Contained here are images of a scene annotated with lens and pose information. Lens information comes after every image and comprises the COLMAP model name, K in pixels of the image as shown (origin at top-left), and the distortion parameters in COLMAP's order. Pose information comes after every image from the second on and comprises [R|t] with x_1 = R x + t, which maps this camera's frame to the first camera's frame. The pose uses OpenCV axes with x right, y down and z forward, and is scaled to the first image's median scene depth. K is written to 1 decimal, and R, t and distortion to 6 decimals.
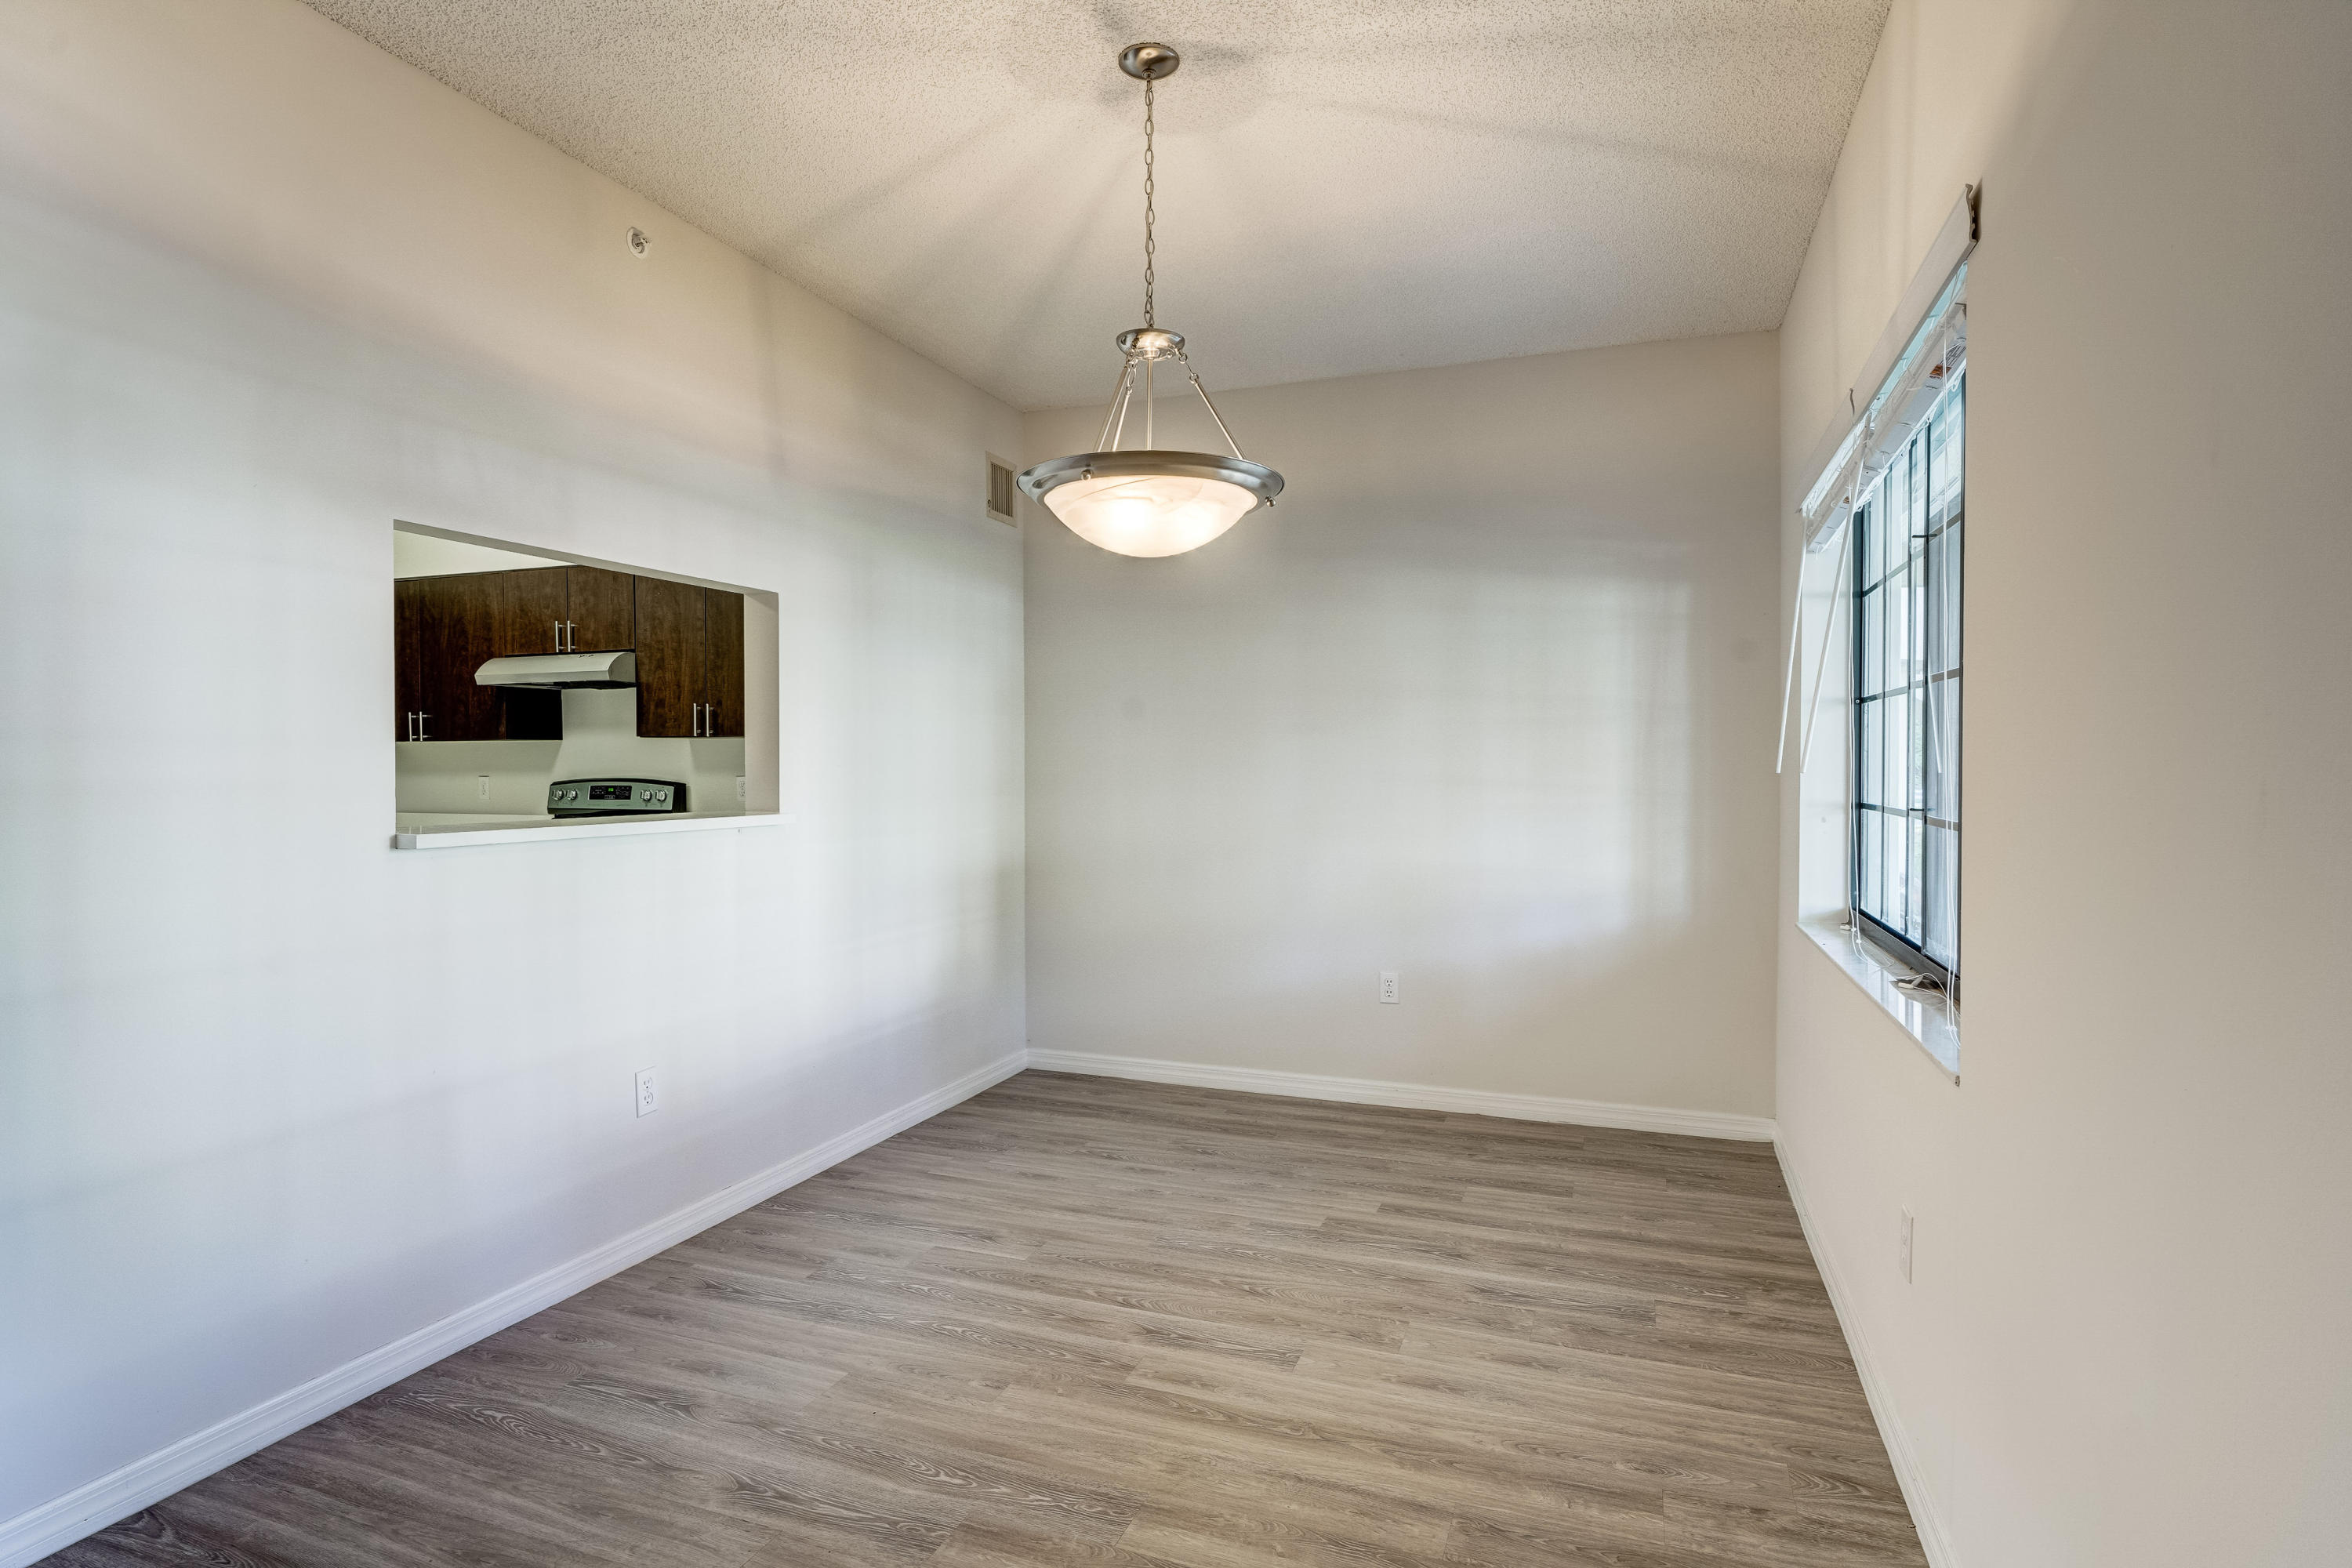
lens RADIAL K [[1226.4, 0, 1191.1], [0, 1226.4, 781.4], [0, 0, 1]] dist [-0.003136, 0.001156]
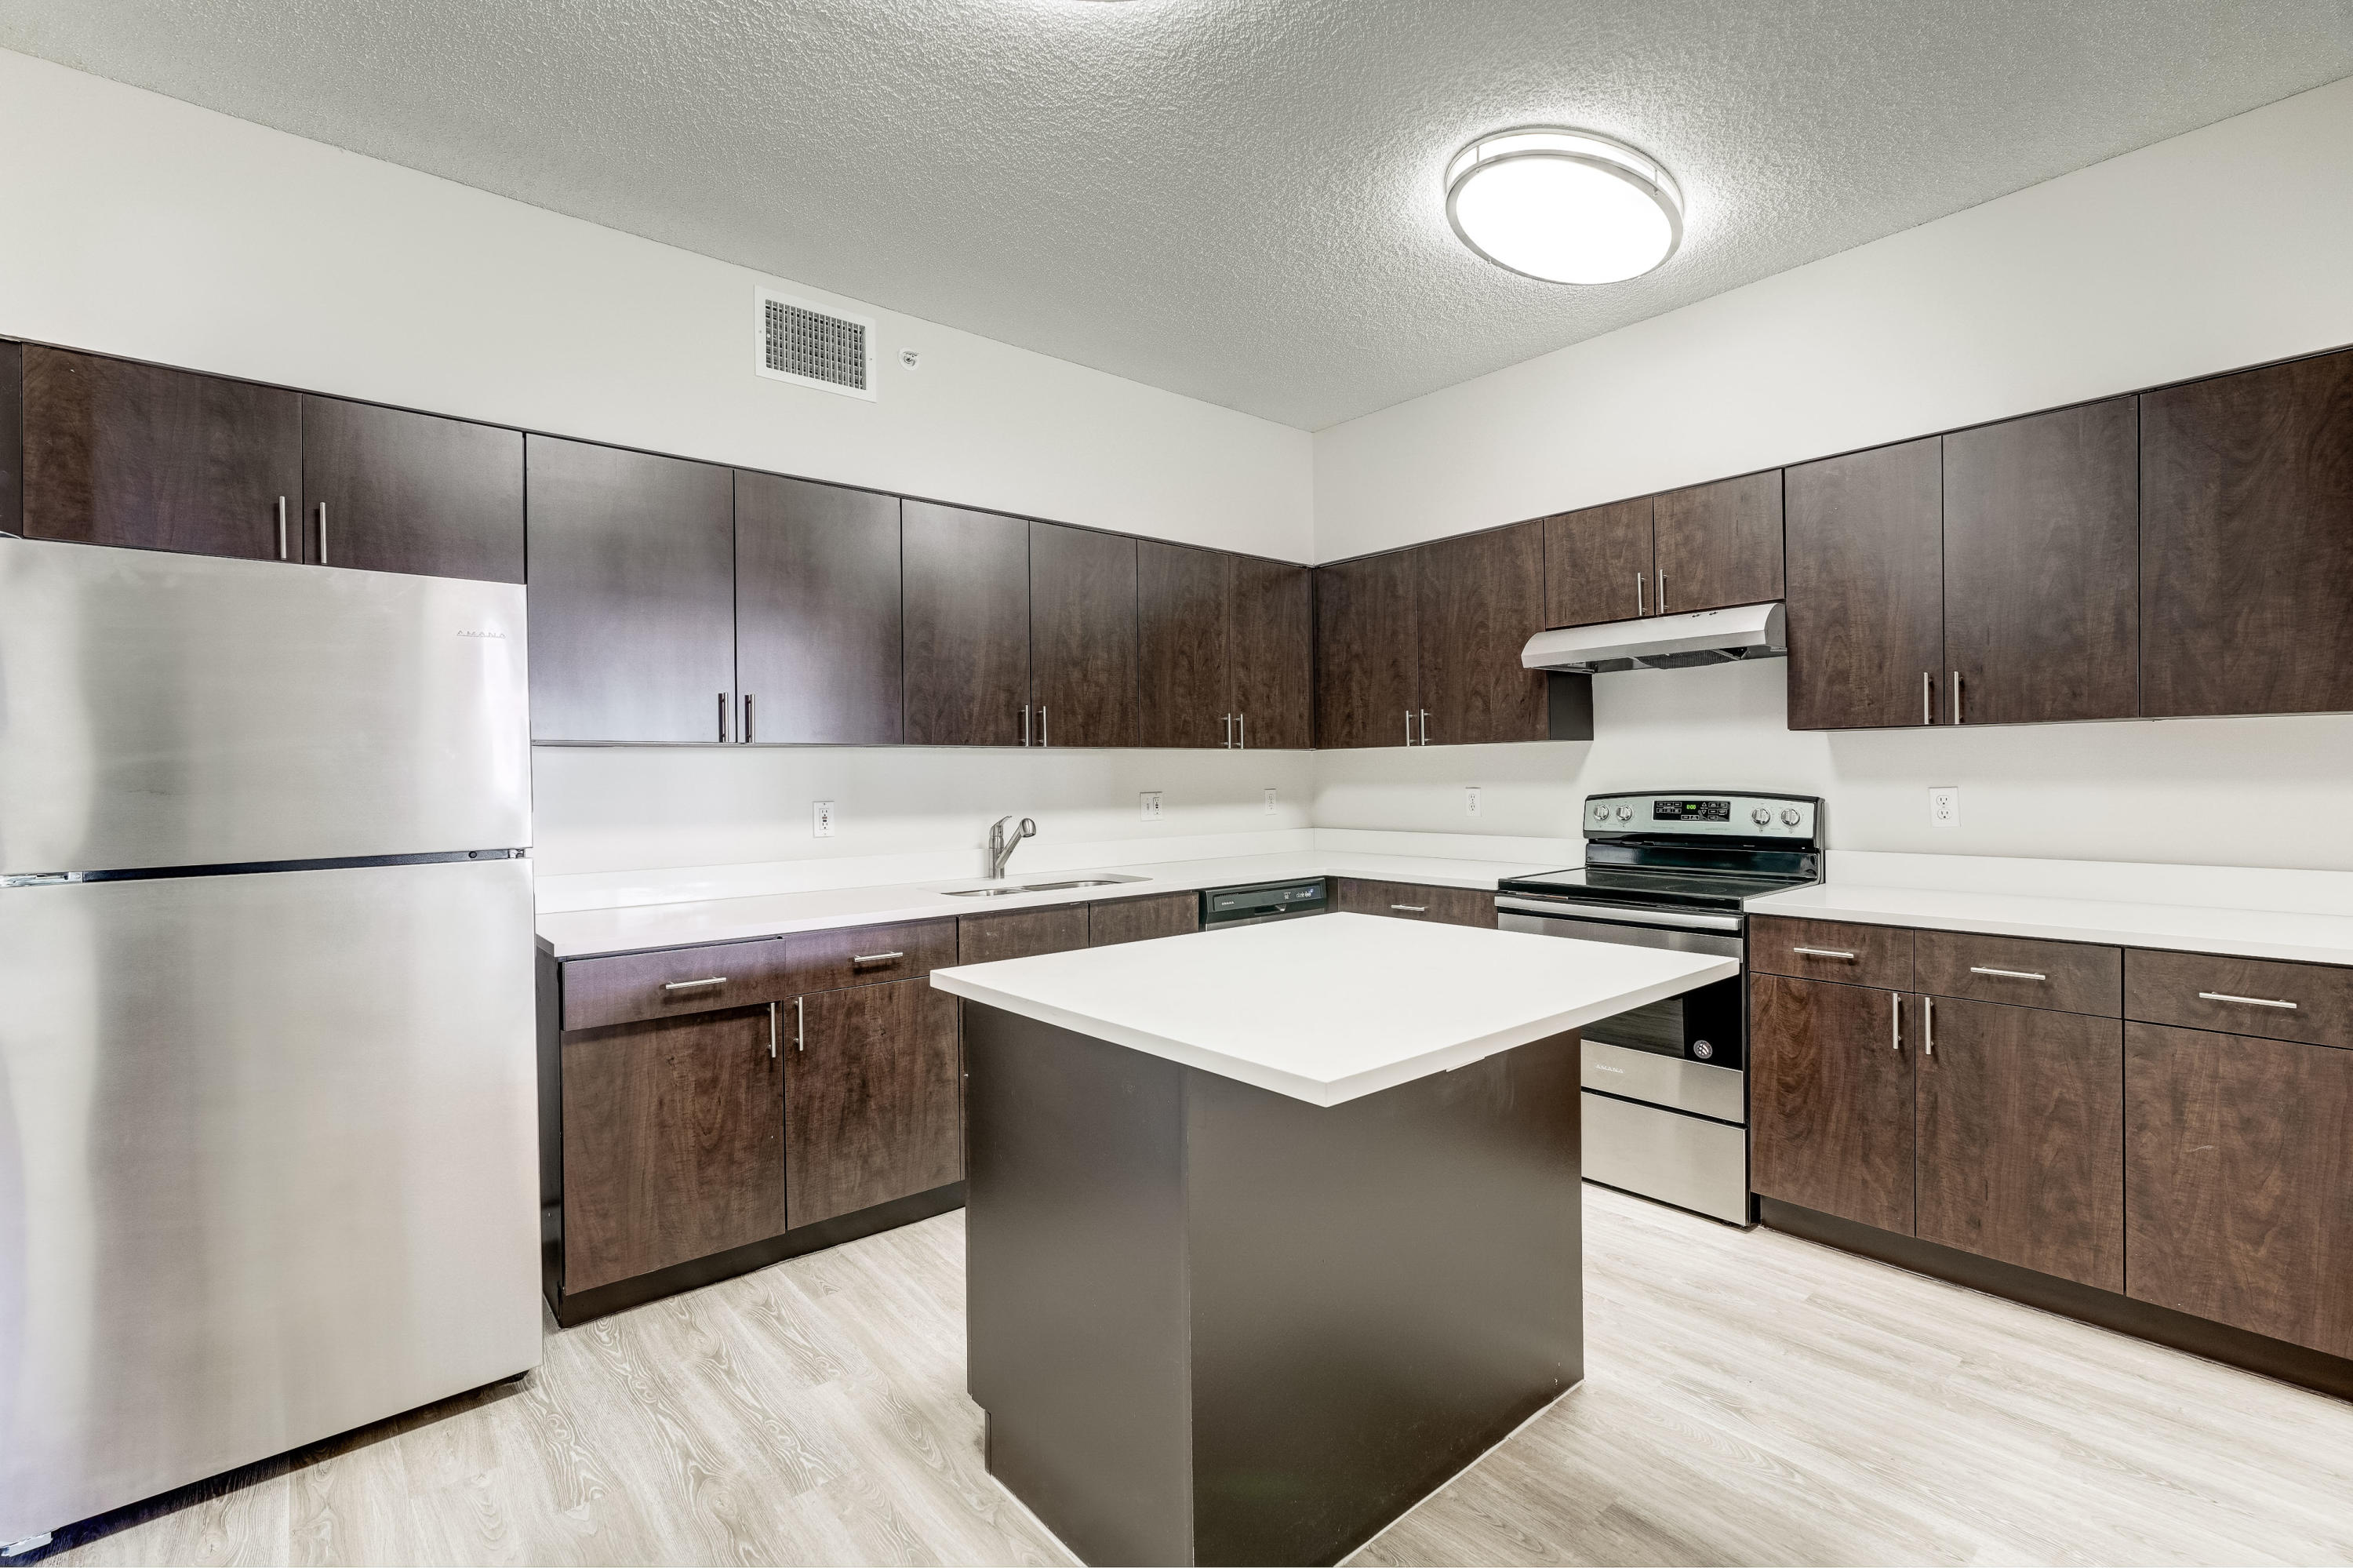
lens RADIAL K [[1045.0, 0, 1174.3], [0, 1045.0, 785.1], [0, 0, 1]] dist [-0.015201, 0.001715]
pose [[0.869008, -0.003835, -0.494784, -0.719152], [0.004038, 0.999992, -0.000659, -0.010972], [0.494782, -0.001425, 0.869016, 0.529393]]
